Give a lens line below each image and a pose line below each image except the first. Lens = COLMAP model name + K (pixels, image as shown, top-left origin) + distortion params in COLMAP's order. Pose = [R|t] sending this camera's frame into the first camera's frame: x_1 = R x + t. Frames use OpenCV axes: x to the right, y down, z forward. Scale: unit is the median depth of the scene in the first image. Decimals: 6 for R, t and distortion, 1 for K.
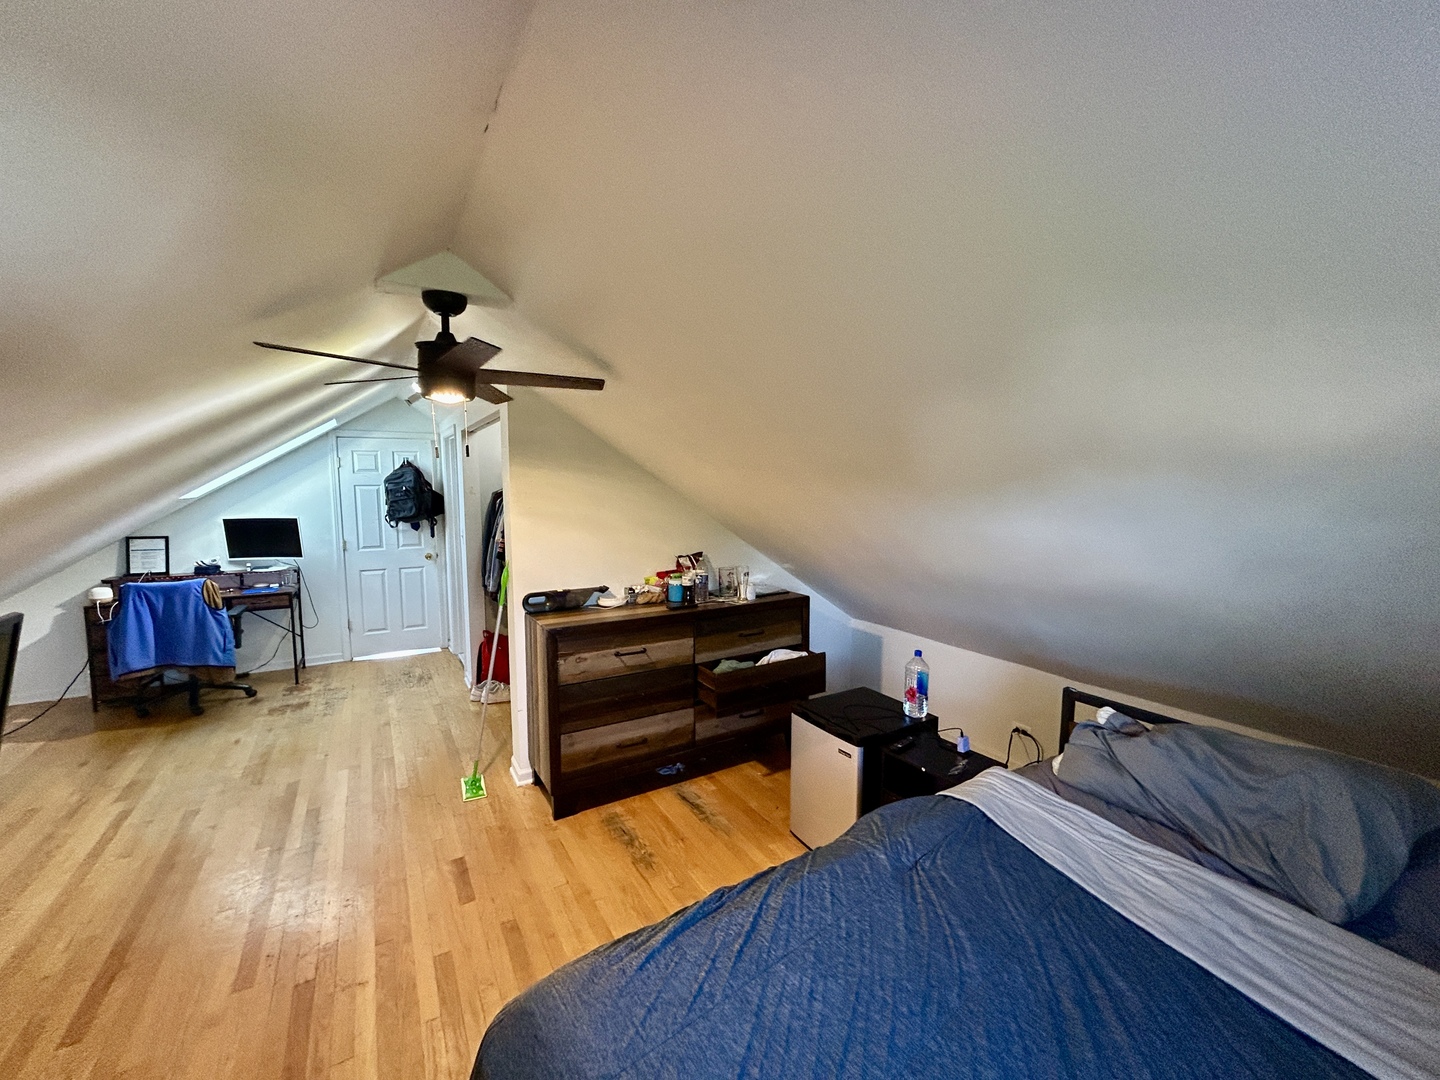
lens RADIAL K [[580.9, 0, 716.3], [0, 580.9, 538.4], [0, 0, 1]] dist [-0.000070, 0.000067]
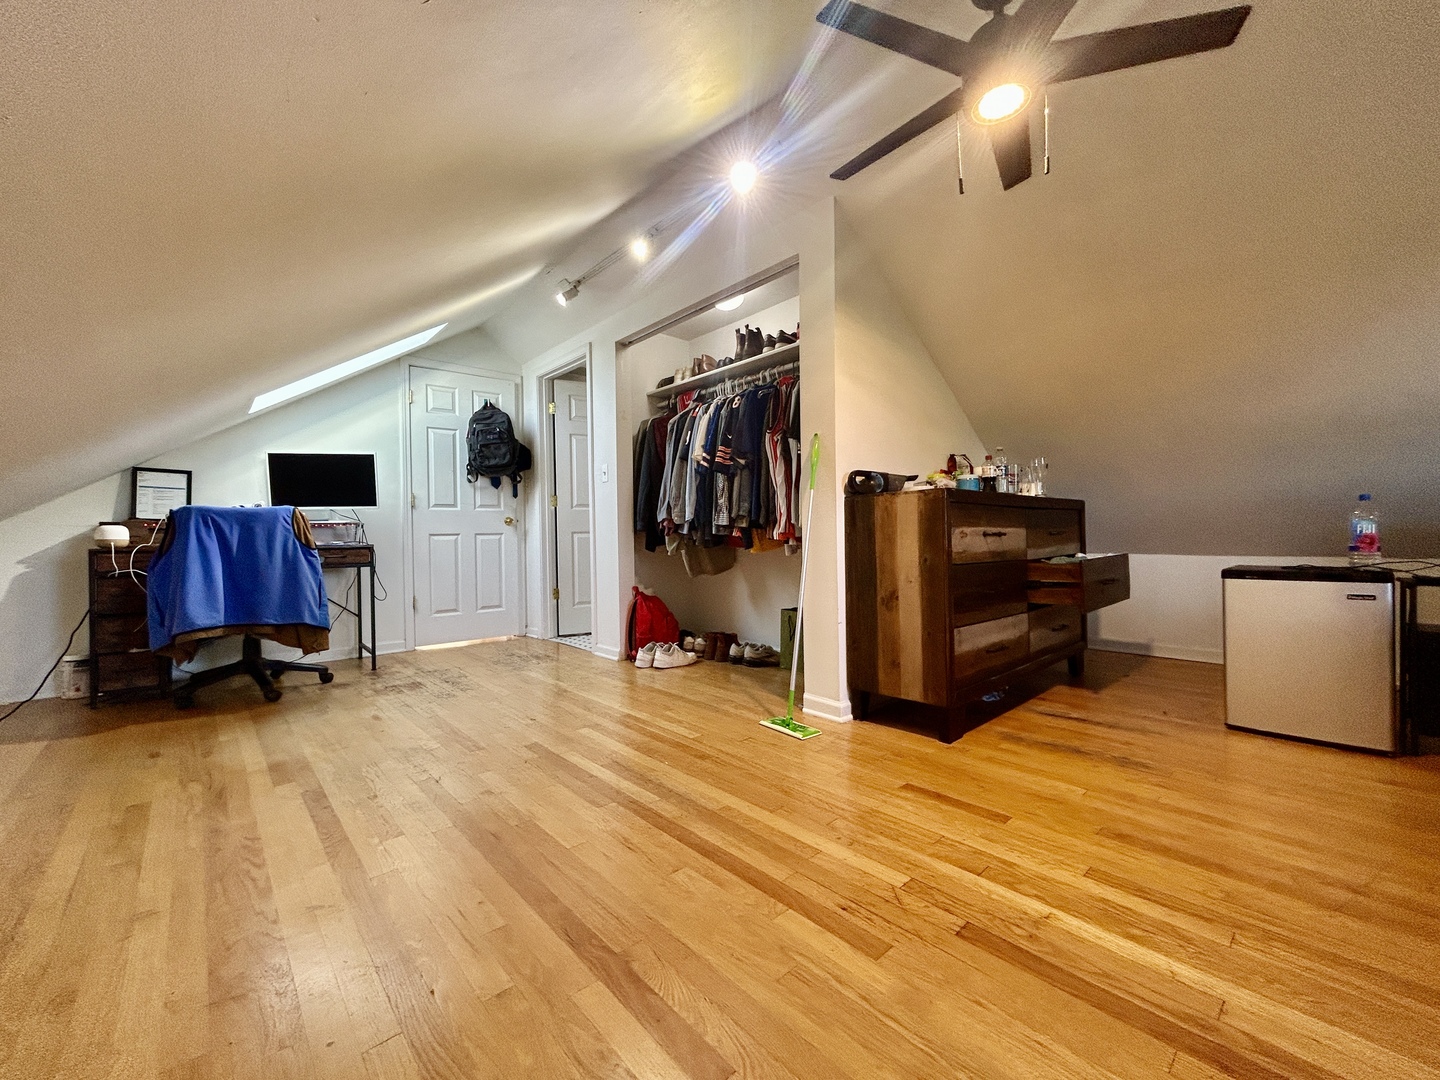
lens RADIAL K [[580.9, 0, 716.3], [0, 580.9, 538.4], [0, 0, 1]] dist [-0.000070, 0.000067]
pose [[0.981632, -0.016107, 0.190105, -0.462311], [0.033543, 0.995479, -0.088862, 0.176079], [-0.187814, 0.093607, 0.977734, 0.182652]]
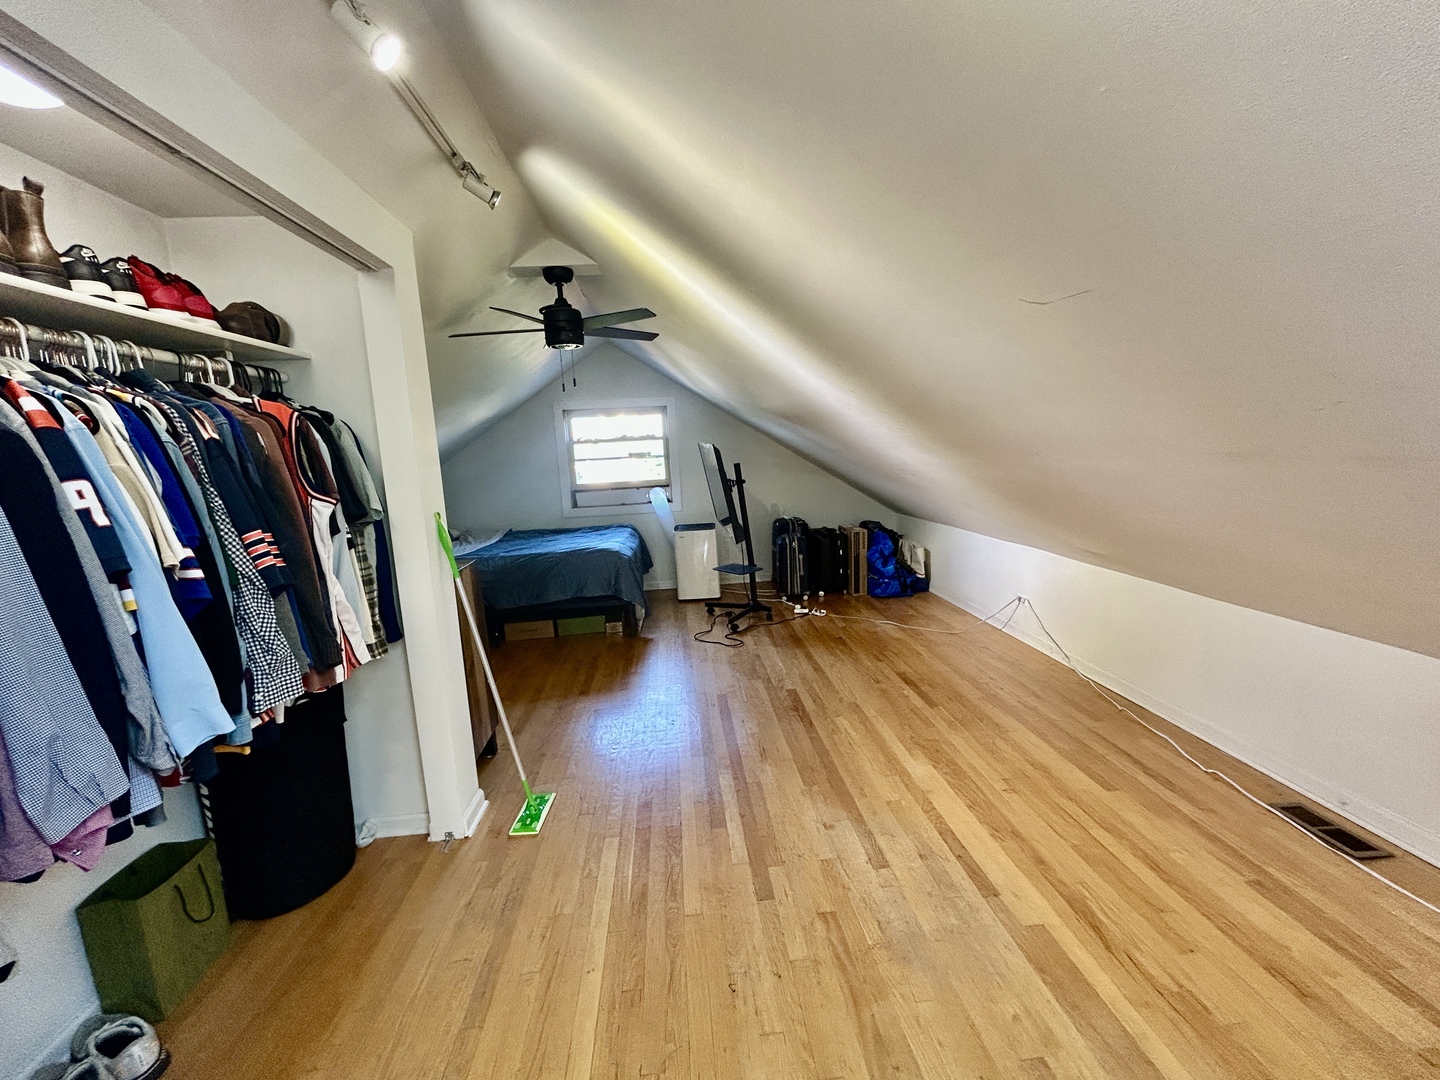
lens RADIAL K [[580.9, 0, 716.3], [0, 580.9, 538.4], [0, 0, 1]] dist [-0.000070, 0.000067]
pose [[-0.895770, -0.022092, 0.443969, -0.673485], [0.094767, 0.966312, 0.239290, -0.045718], [-0.434299, 0.256423, -0.863500, 1.030656]]
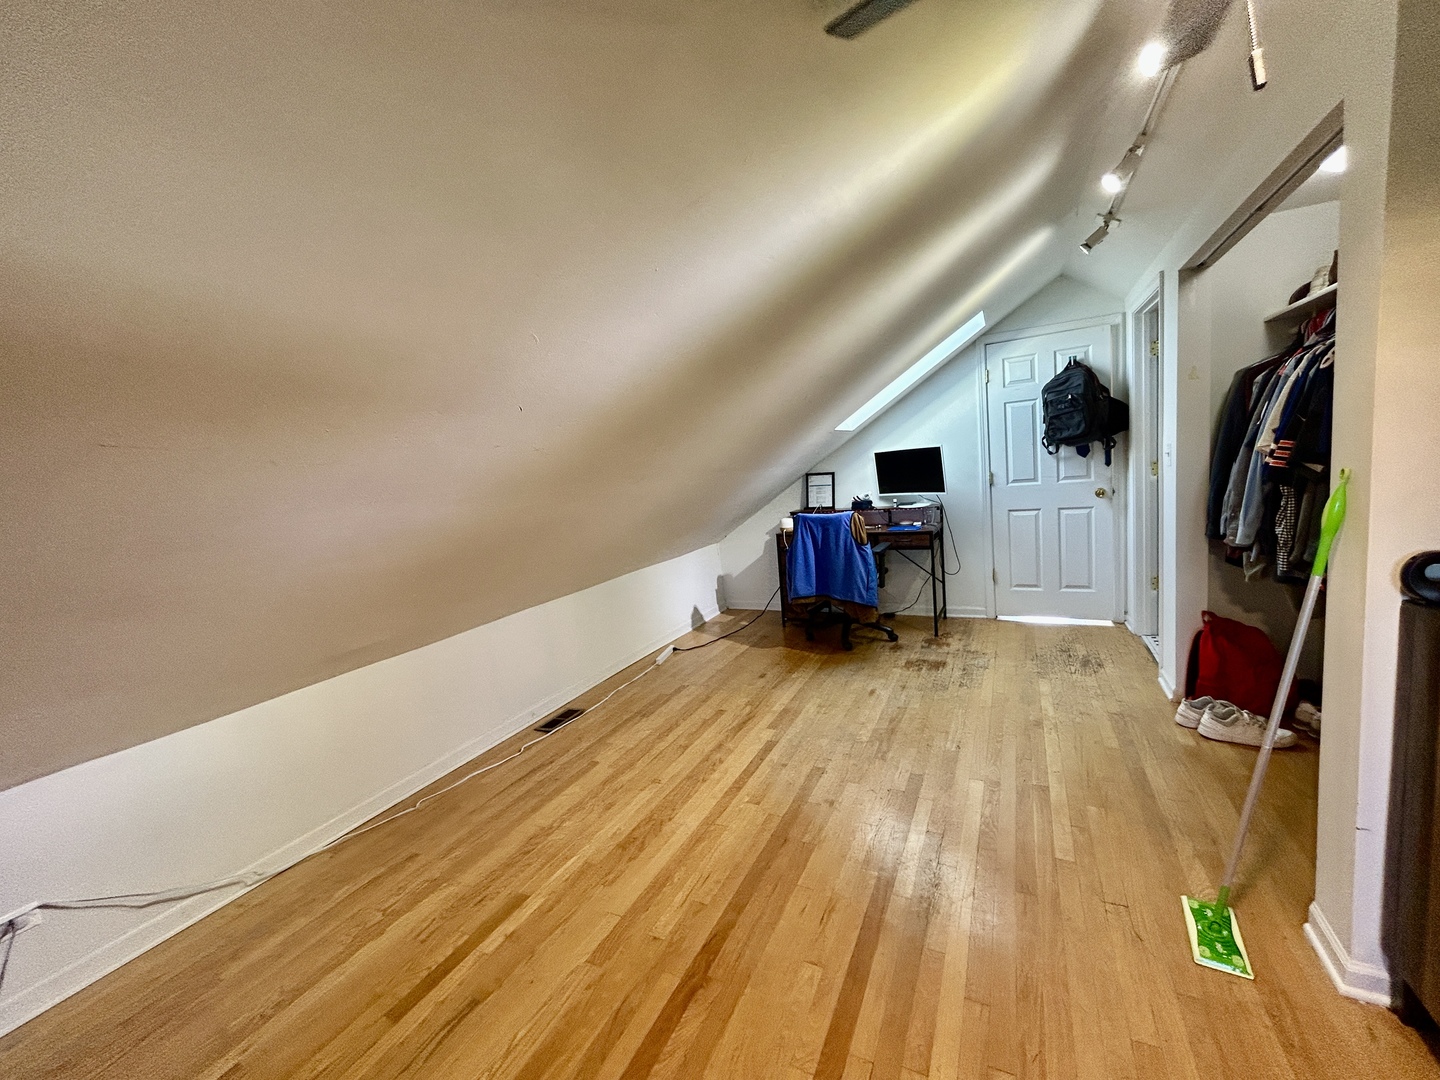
lens RADIAL K [[580.9, 0, 716.3], [0, 580.9, 538.4], [0, 0, 1]] dist [-0.000070, 0.000067]
pose [[0.526369, 0.058115, -0.848268, -0.171690], [0.009763, 0.997183, 0.074375, 0.037034], [0.850200, -0.047431, 0.524319, 0.281864]]
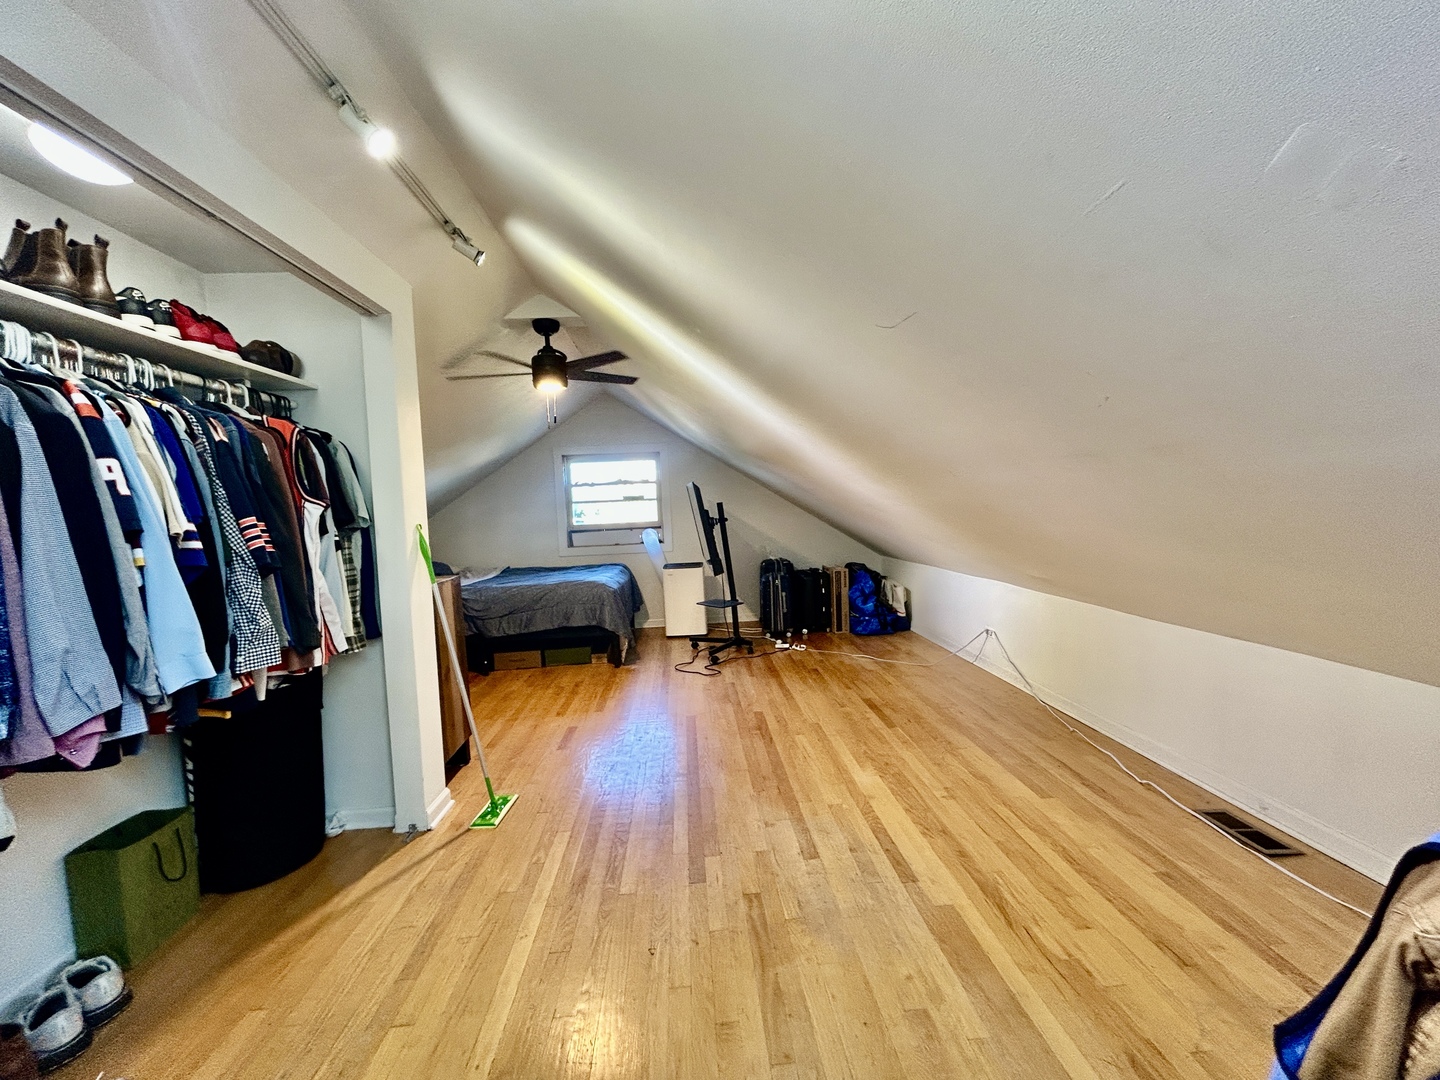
lens RADIAL K [[580.9, 0, 716.3], [0, 580.9, 538.4], [0, 0, 1]] dist [-0.000070, 0.000067]
pose [[-0.885000, 0.014344, 0.465369, -0.747168], [0.089859, 0.985995, 0.140494, -0.011361], [-0.456837, 0.166155, -0.873895, 1.057541]]
